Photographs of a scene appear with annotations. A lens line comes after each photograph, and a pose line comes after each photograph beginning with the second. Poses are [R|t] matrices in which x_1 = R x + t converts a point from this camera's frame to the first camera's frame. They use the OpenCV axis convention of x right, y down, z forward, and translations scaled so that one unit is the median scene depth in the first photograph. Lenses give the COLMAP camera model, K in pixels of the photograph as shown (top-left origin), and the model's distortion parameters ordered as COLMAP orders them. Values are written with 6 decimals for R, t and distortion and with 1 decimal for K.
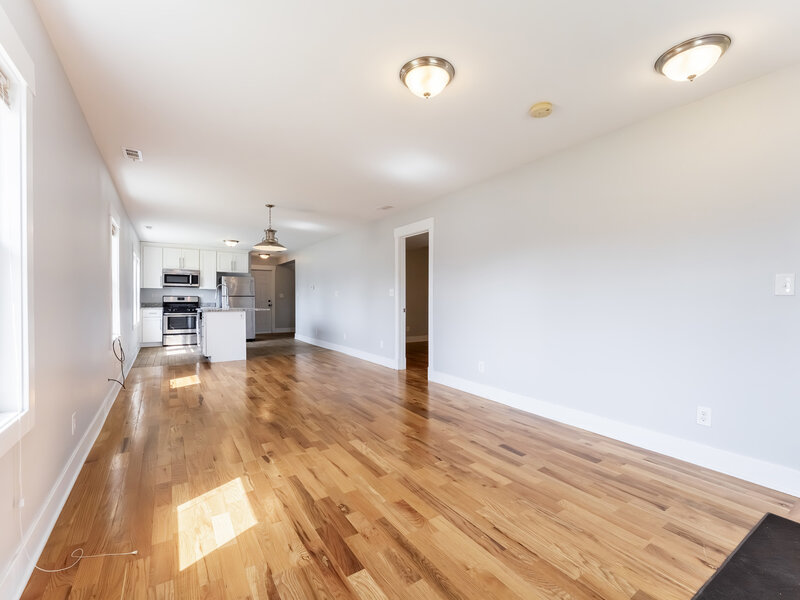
lens RADIAL K [[359.1, 0, 402.5], [0, 359.1, 301.4], [0, 0, 1]] dist [0.000239, -0.000116]
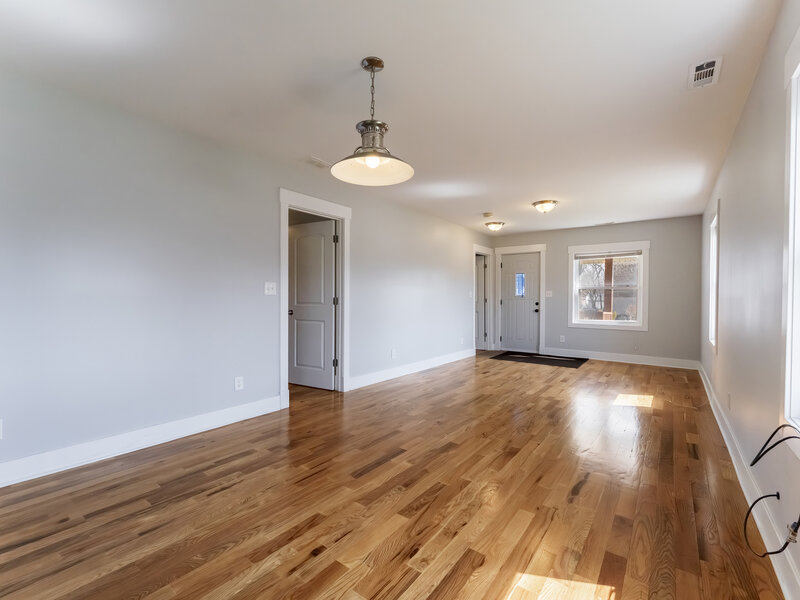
lens RADIAL K [[359.1, 0, 402.5], [0, 359.1, 301.4], [0, 0, 1]] dist [0.000239, -0.000116]
pose [[-0.340233, -0.011381, 0.940272, -0.679061], [0.002956, 0.999909, 0.013172, -0.010628], [-0.940337, 0.007261, -0.340168, 0.995637]]
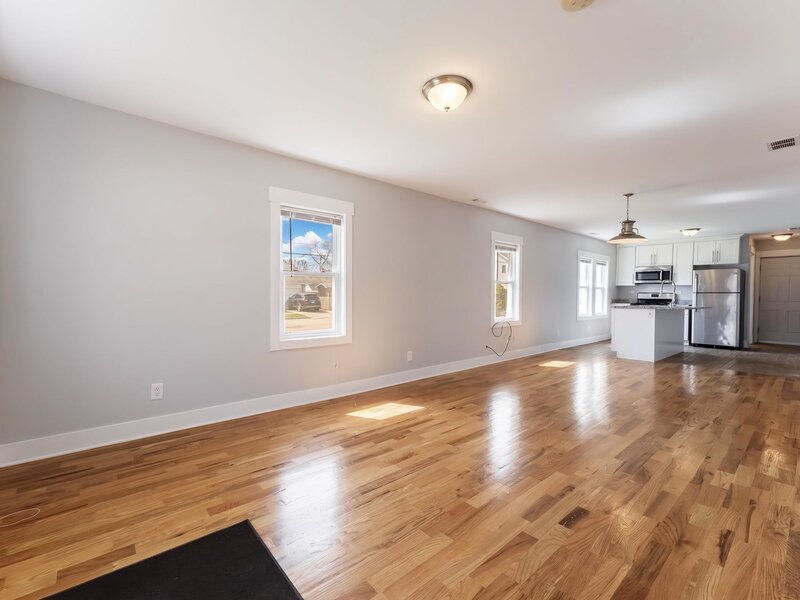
lens RADIAL K [[359.1, 0, 402.5], [0, 359.1, 301.4], [0, 0, 1]] dist [0.000239, -0.000116]
pose [[0.136683, 0.019757, -0.990418, 0.429980], [-0.011618, 0.999764, 0.018340, -0.001876], [0.990547, 0.009000, 0.136881, 0.269575]]
